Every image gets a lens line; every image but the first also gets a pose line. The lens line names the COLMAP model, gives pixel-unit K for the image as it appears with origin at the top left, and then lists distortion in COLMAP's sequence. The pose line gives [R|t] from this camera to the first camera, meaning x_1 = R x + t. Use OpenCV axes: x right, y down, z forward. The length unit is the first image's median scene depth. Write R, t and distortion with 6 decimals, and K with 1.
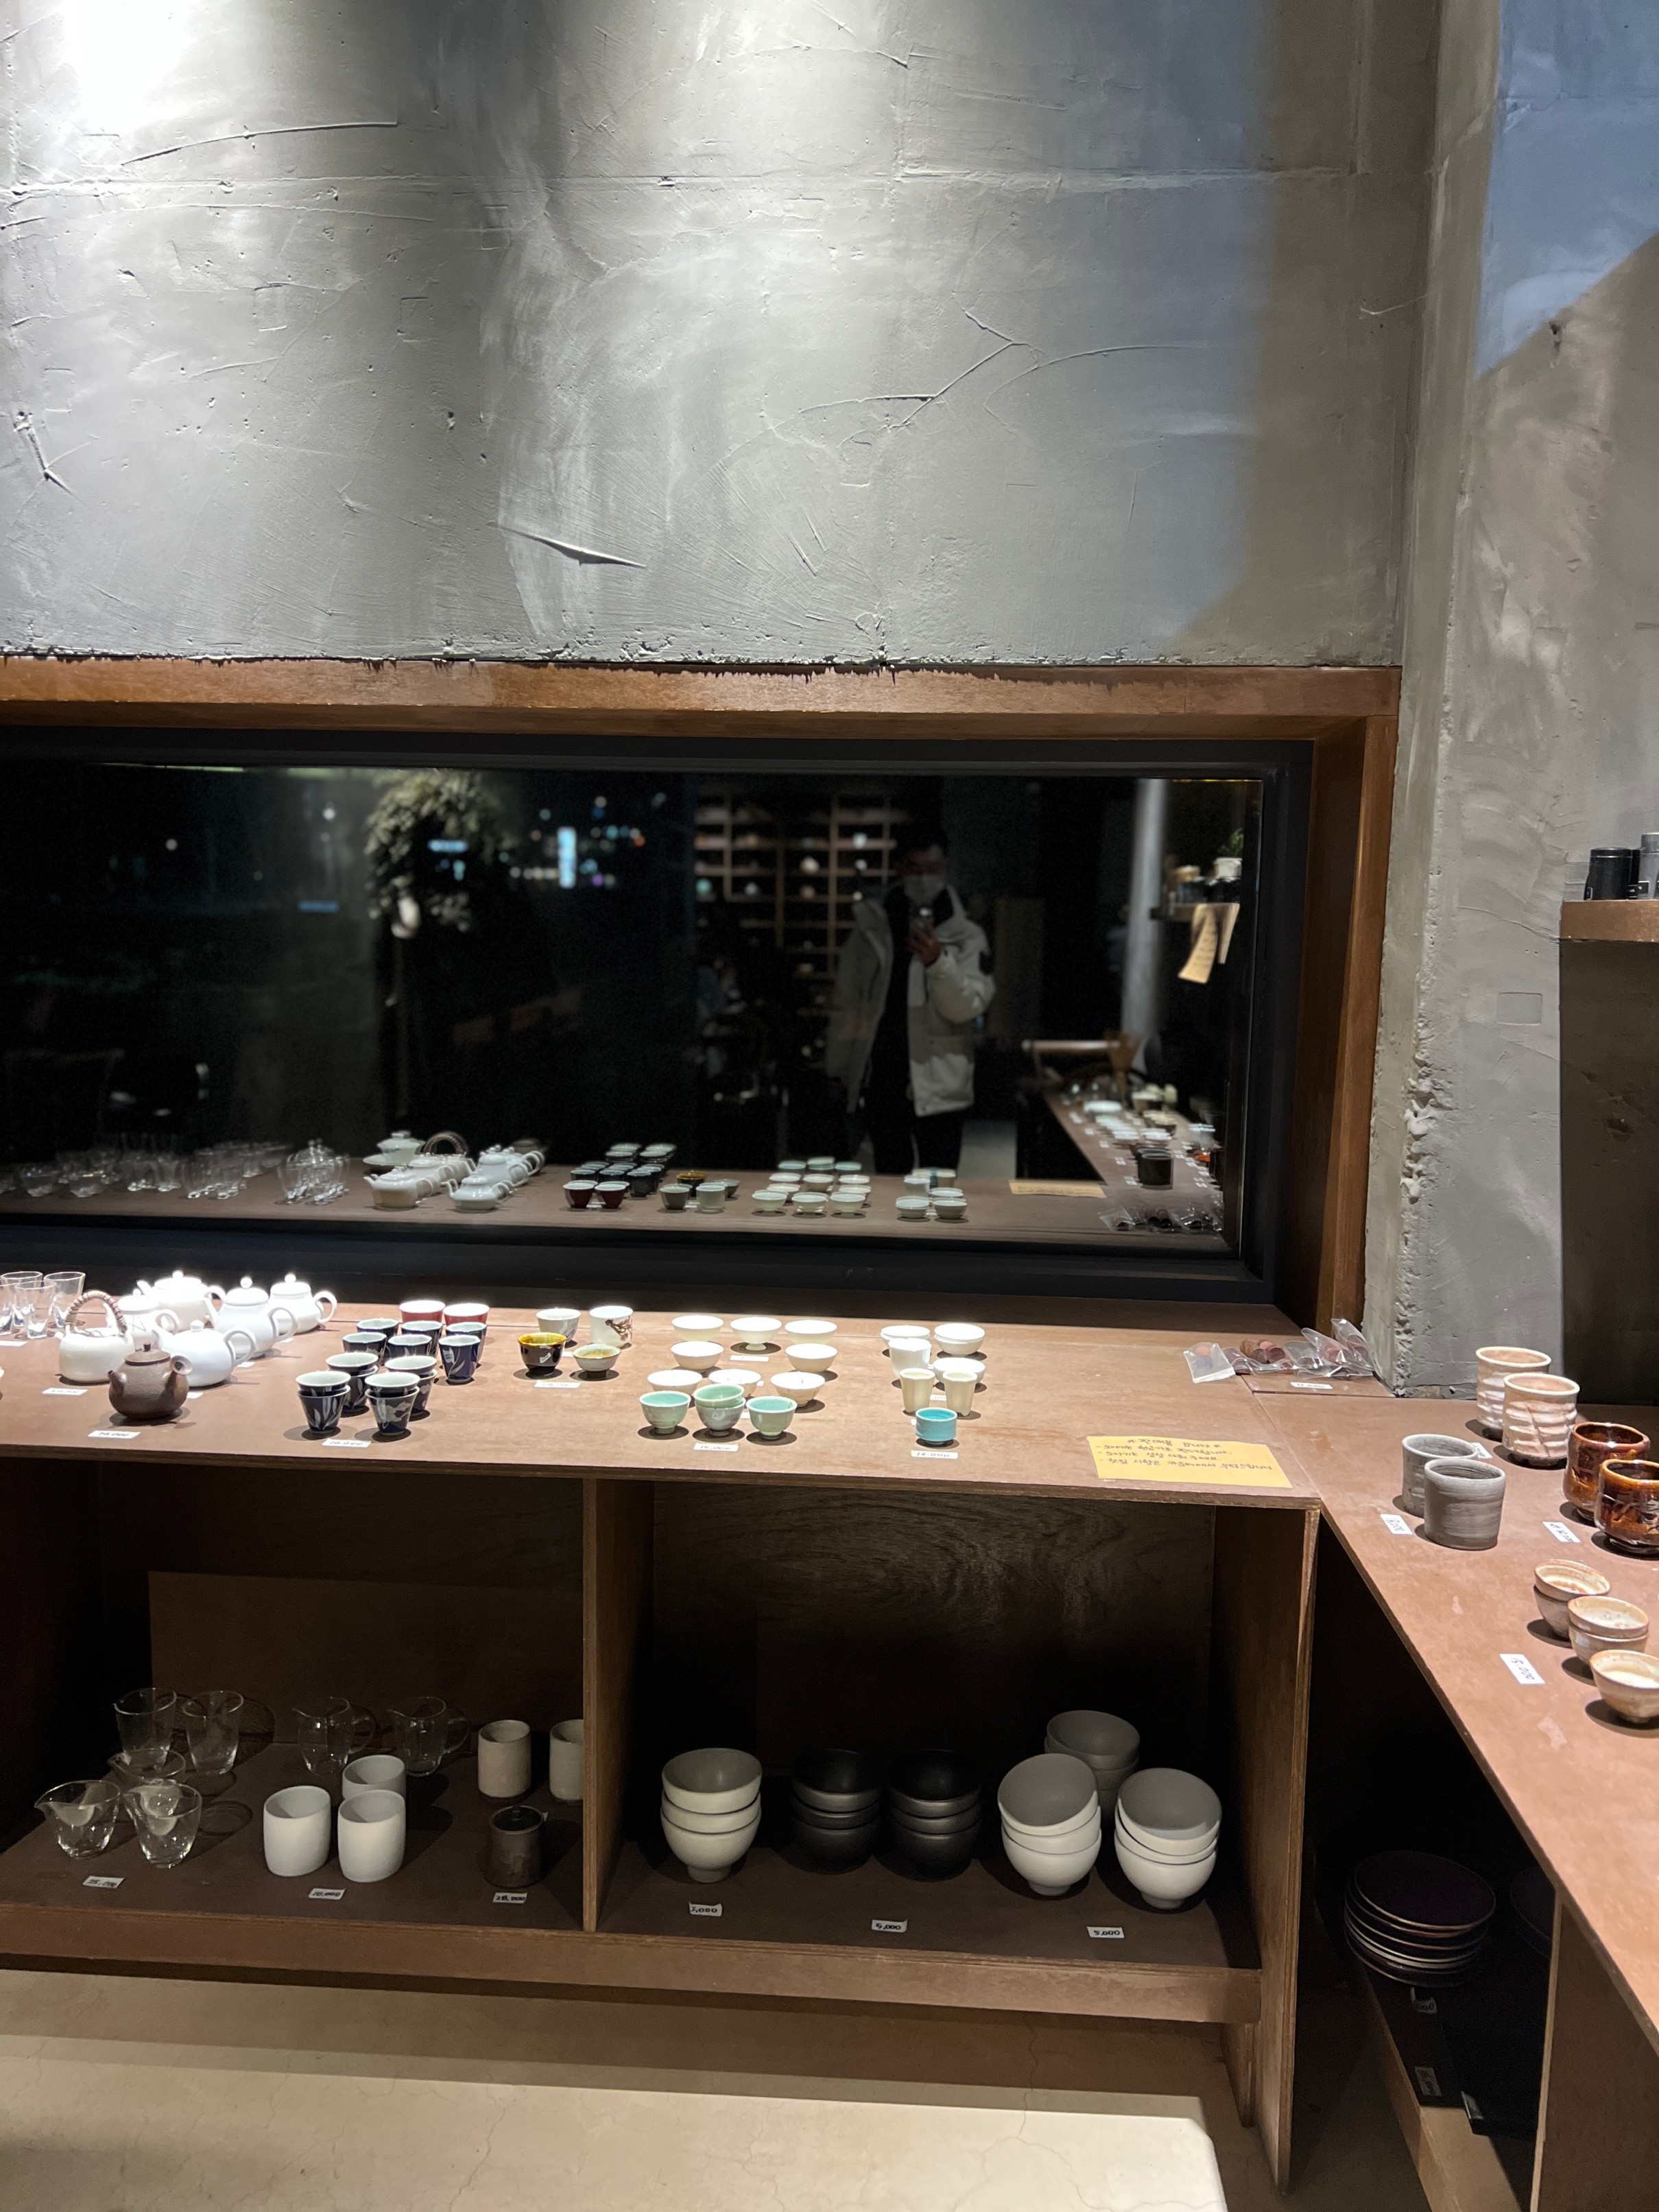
lens RADIAL K [[1677.8, 0, 832.6], [0, 1677.8, 1121.7], [0, 0, 1]] dist [0.031438, -0.055160]
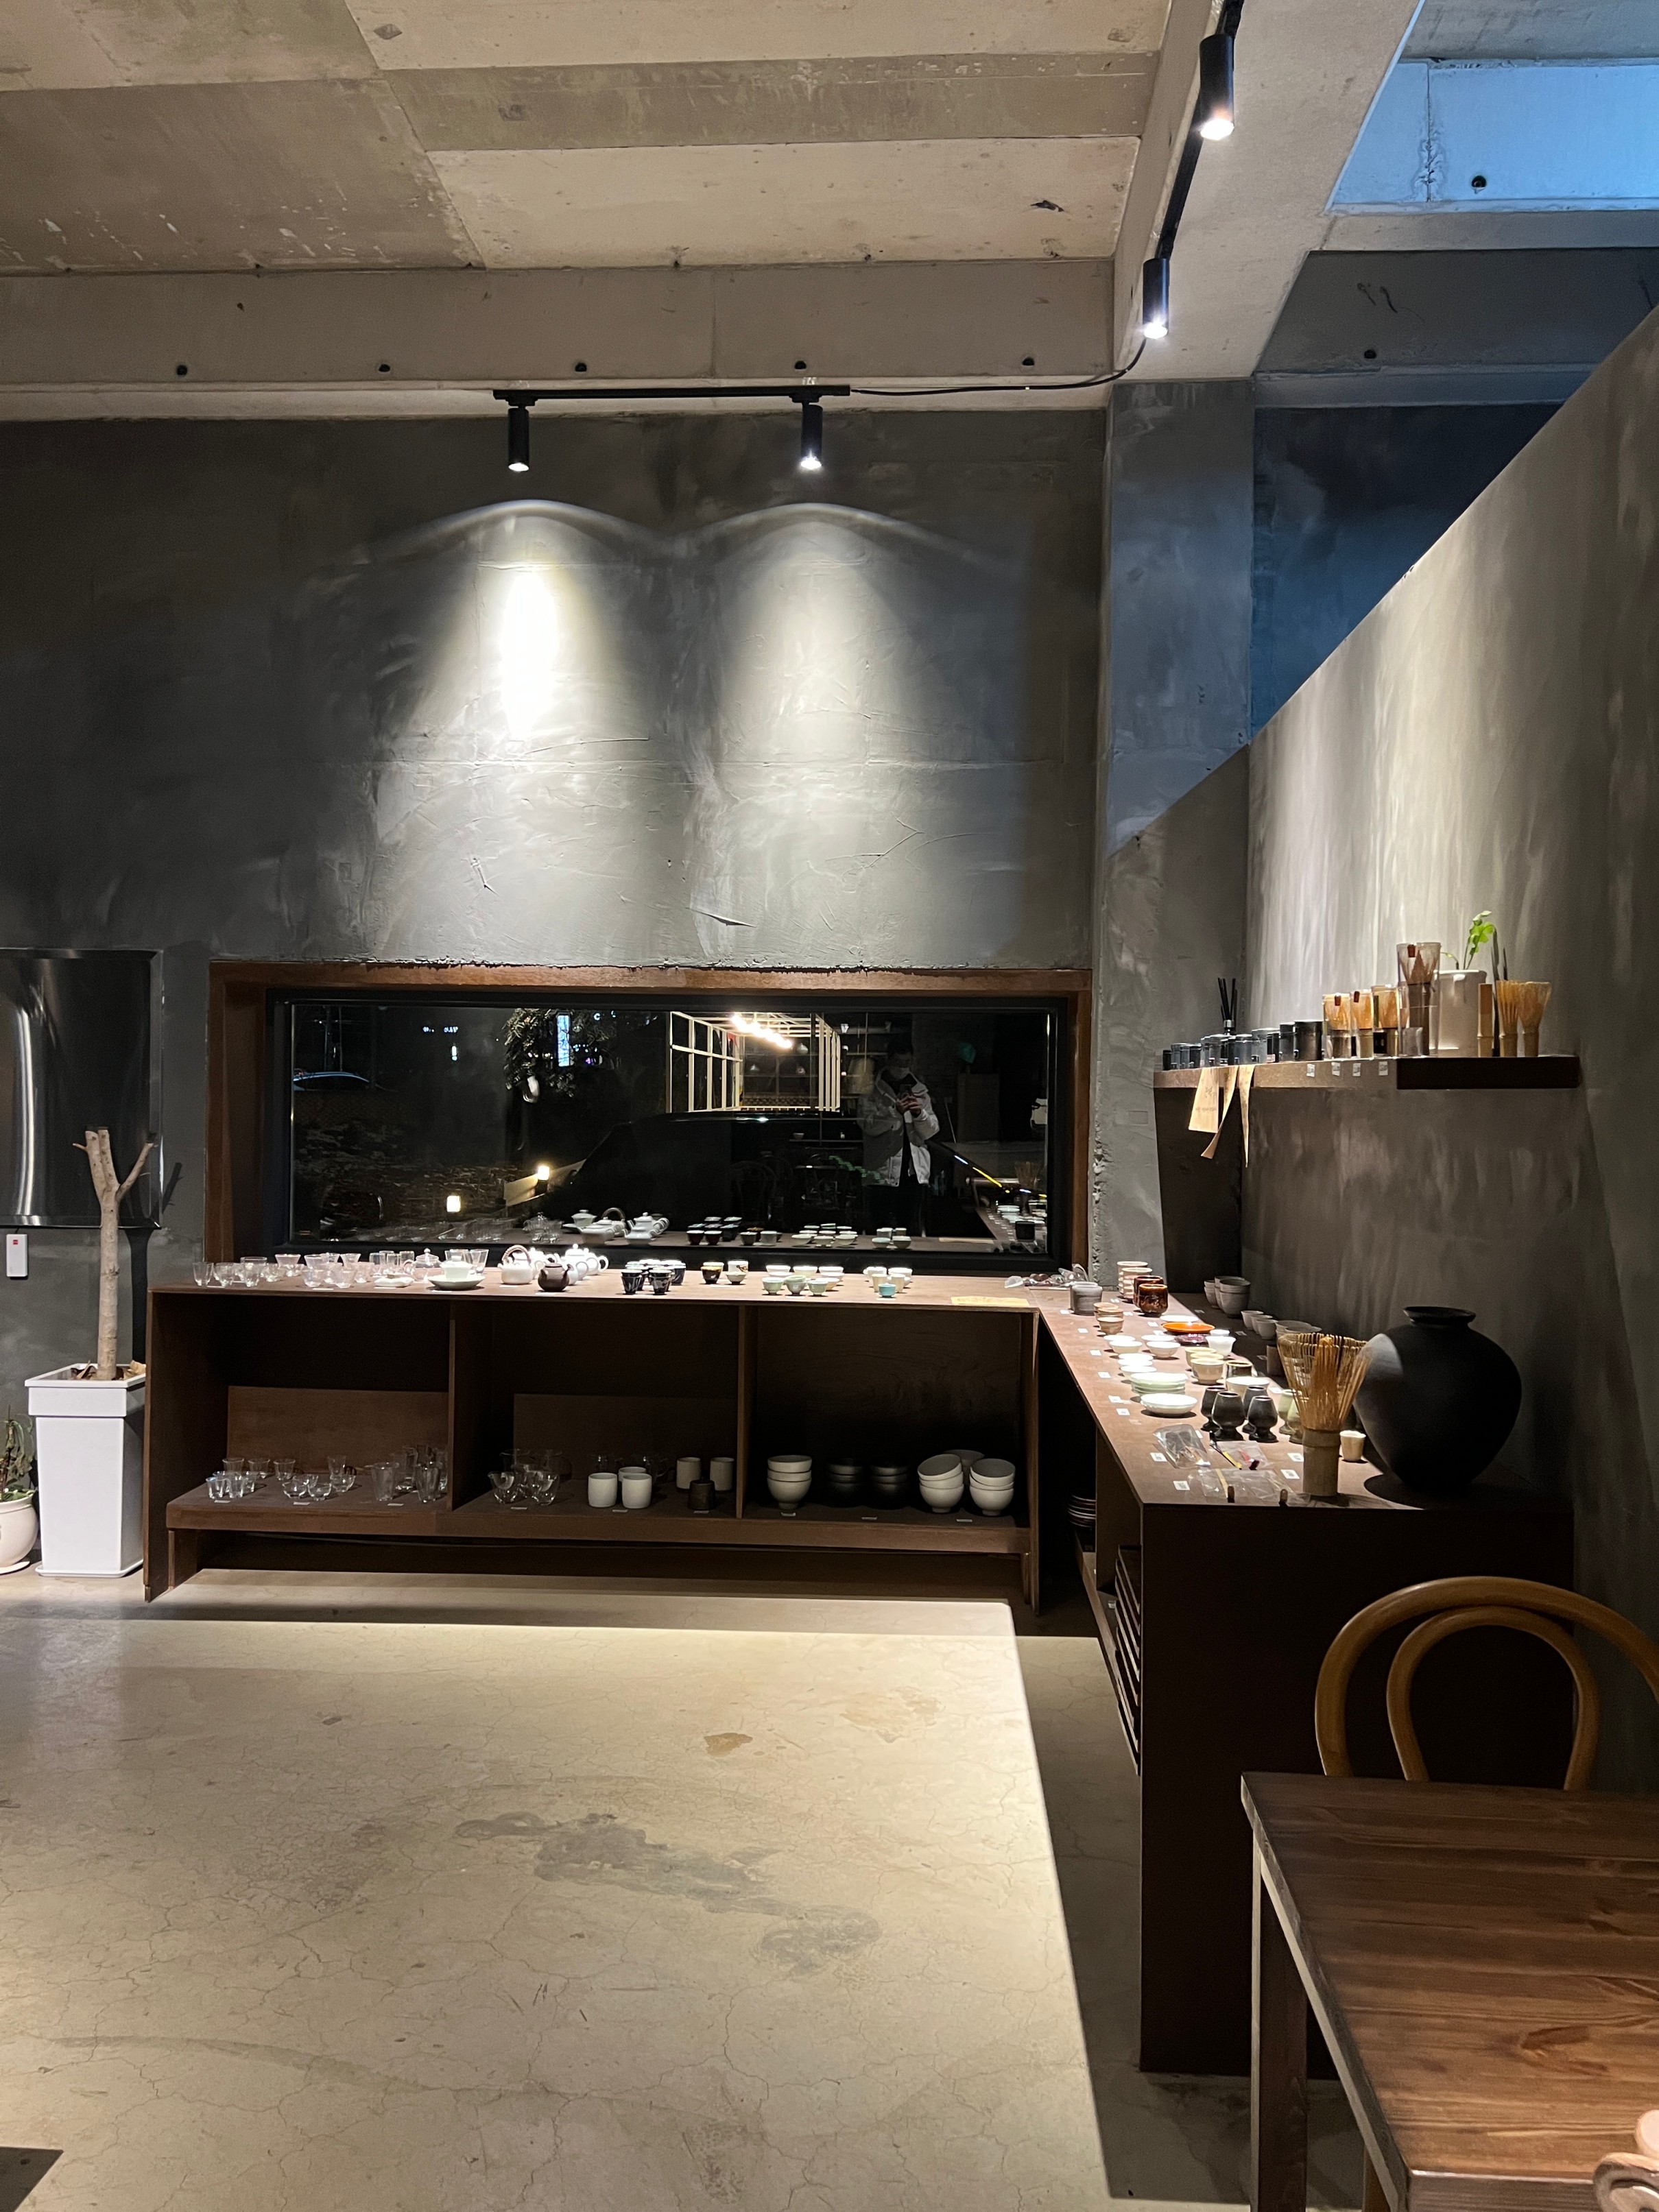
lens RADIAL K [[1677.8, 0, 774.8], [0, 1677.8, 1096.6], [0, 0, 1]] dist [0.031438, -0.055160]
pose [[0.999728, -0.004610, -0.022851, -0.036456], [0.001822, 0.992701, -0.120592, 0.169929], [0.023240, 0.120517, 0.992439, -1.225639]]
